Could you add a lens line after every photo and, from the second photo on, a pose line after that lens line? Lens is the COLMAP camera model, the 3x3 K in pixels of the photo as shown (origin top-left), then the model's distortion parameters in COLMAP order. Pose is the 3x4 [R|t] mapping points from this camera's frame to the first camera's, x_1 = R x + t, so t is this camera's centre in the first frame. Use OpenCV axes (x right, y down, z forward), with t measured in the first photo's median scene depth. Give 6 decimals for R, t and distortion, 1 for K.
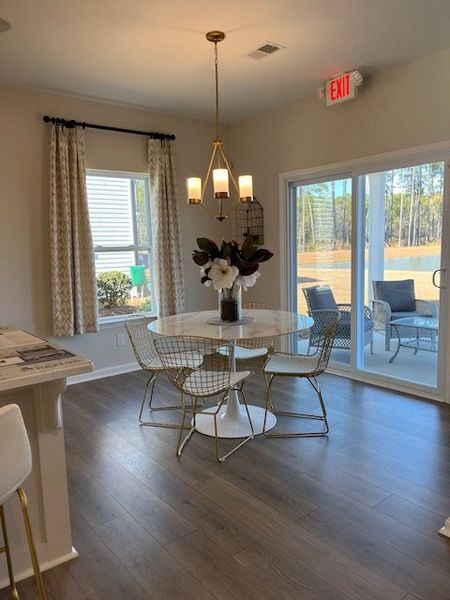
lens RADIAL K [[459.4, 0, 225.0], [0, 459.4, 300.0], [0, 0, 1]] dist [0.047132, -0.000332]
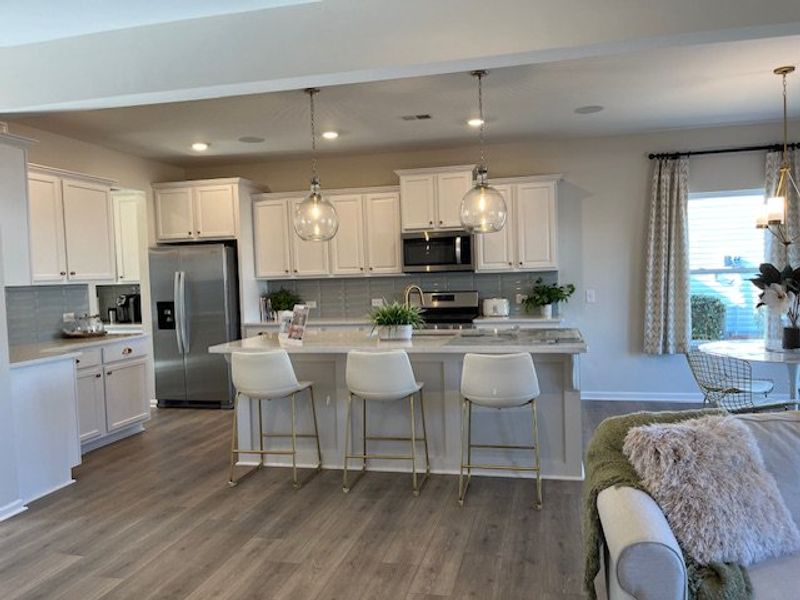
lens RADIAL K [[612.5, 0, 405.9], [0, 612.5, 300.3], [0, 0, 1]] dist [0.047132, -0.000332]
pose [[0.624524, 0.042516, -0.779848, 0.408628], [-0.079928, 0.996754, -0.009668, 0.016908], [0.776905, 0.068370, 0.625894, -0.353464]]
